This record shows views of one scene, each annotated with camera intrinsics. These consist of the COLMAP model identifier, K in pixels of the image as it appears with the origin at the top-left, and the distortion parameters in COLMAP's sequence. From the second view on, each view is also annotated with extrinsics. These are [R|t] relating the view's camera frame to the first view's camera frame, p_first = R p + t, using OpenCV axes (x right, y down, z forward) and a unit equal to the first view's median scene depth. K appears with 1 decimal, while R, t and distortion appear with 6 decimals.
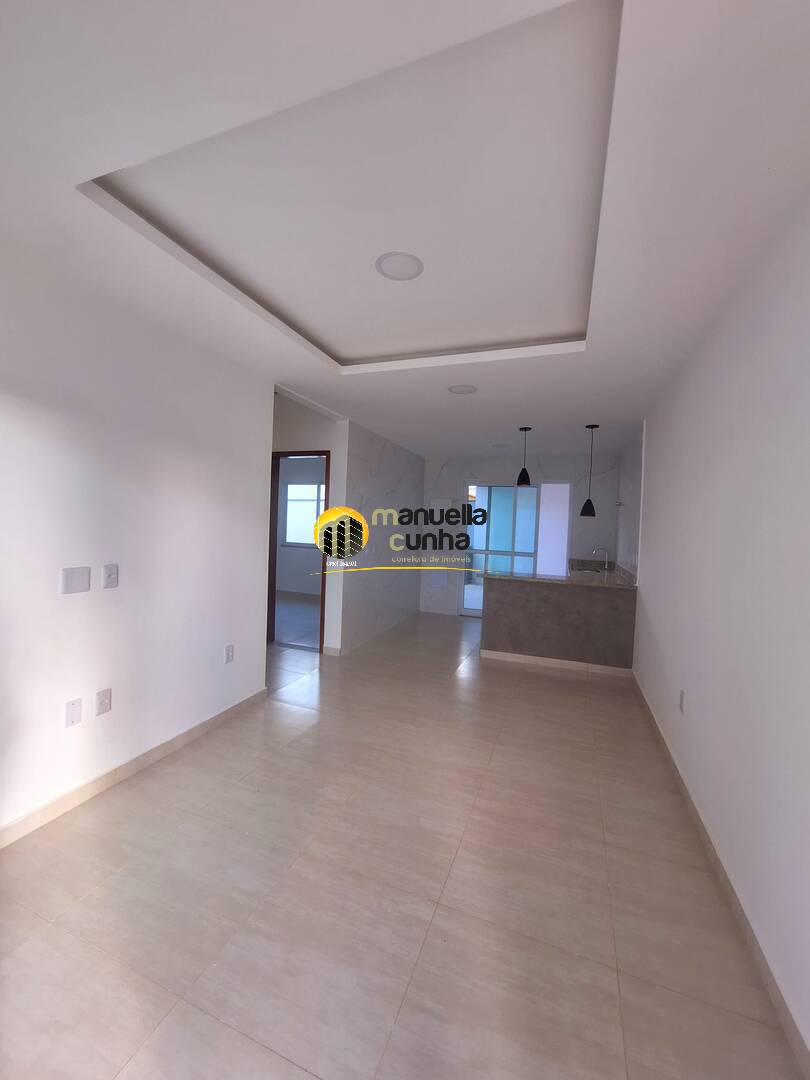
lens RADIAL K [[429.4, 0, 406.2], [0, 429.4, 539.6], [0, 0, 1]] dist [-0.001512, 0.001678]
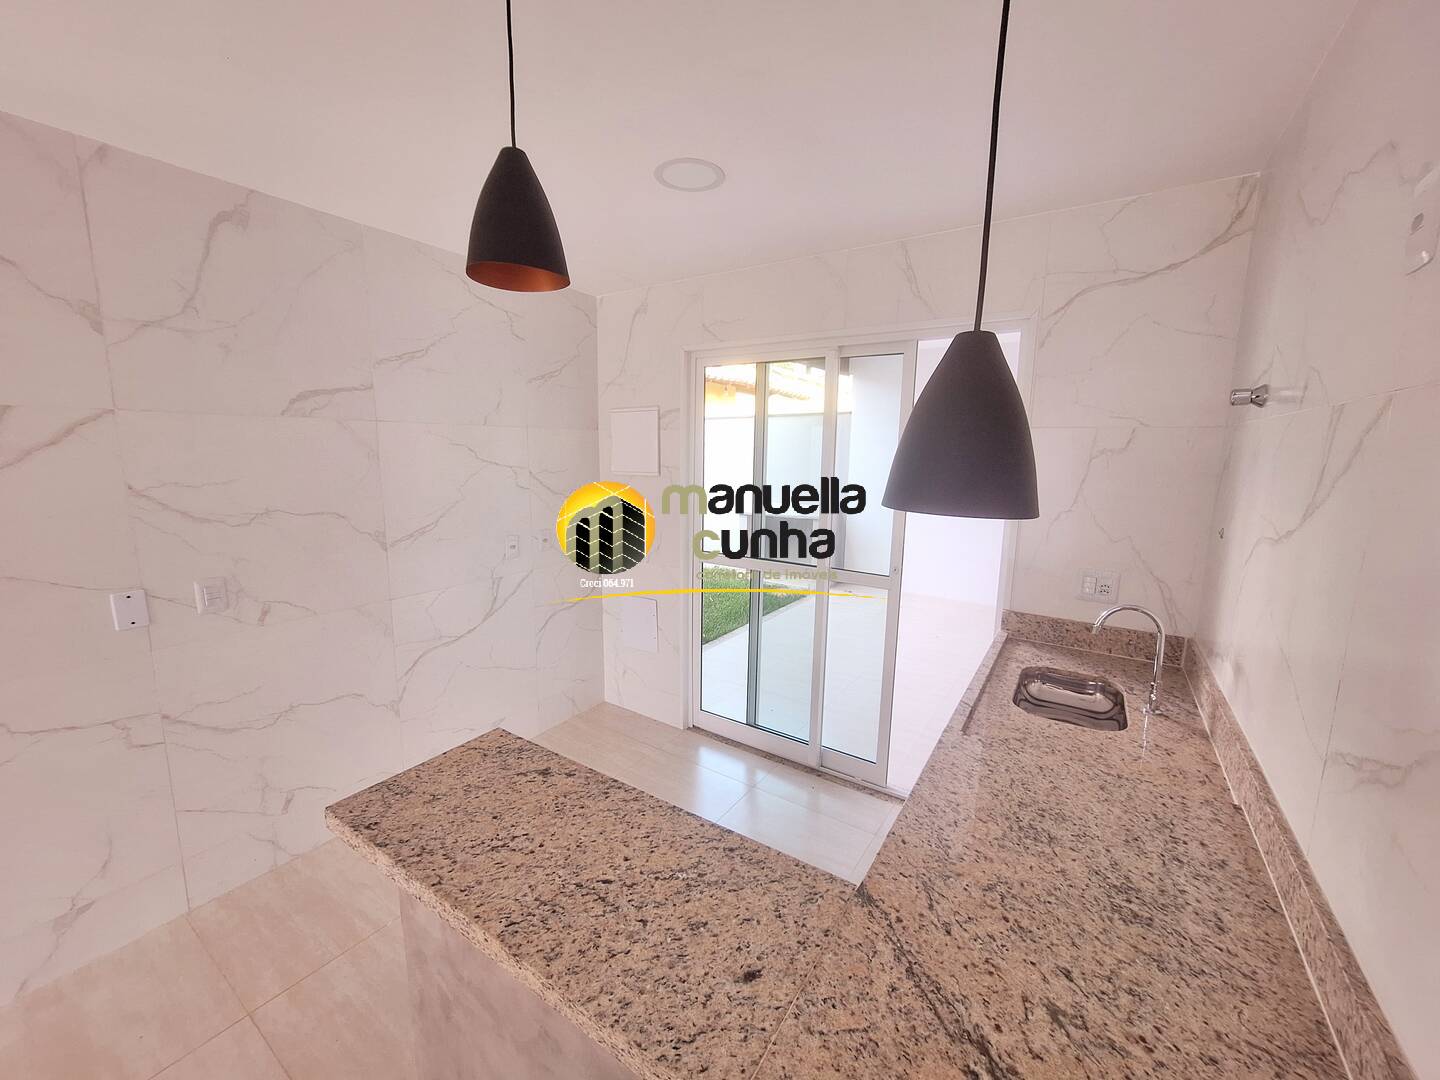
lens RADIAL K [[572.5, 0, 715.1], [0, 572.5, 539.7], [0, 0, 1]] dist [-0.001512, 0.001678]
pose [[0.971903, 0.012149, -0.235068, 0.623871], [0.015088, 0.993398, 0.113726, -0.099780], [0.234897, -0.114078, 0.965303, 1.331829]]
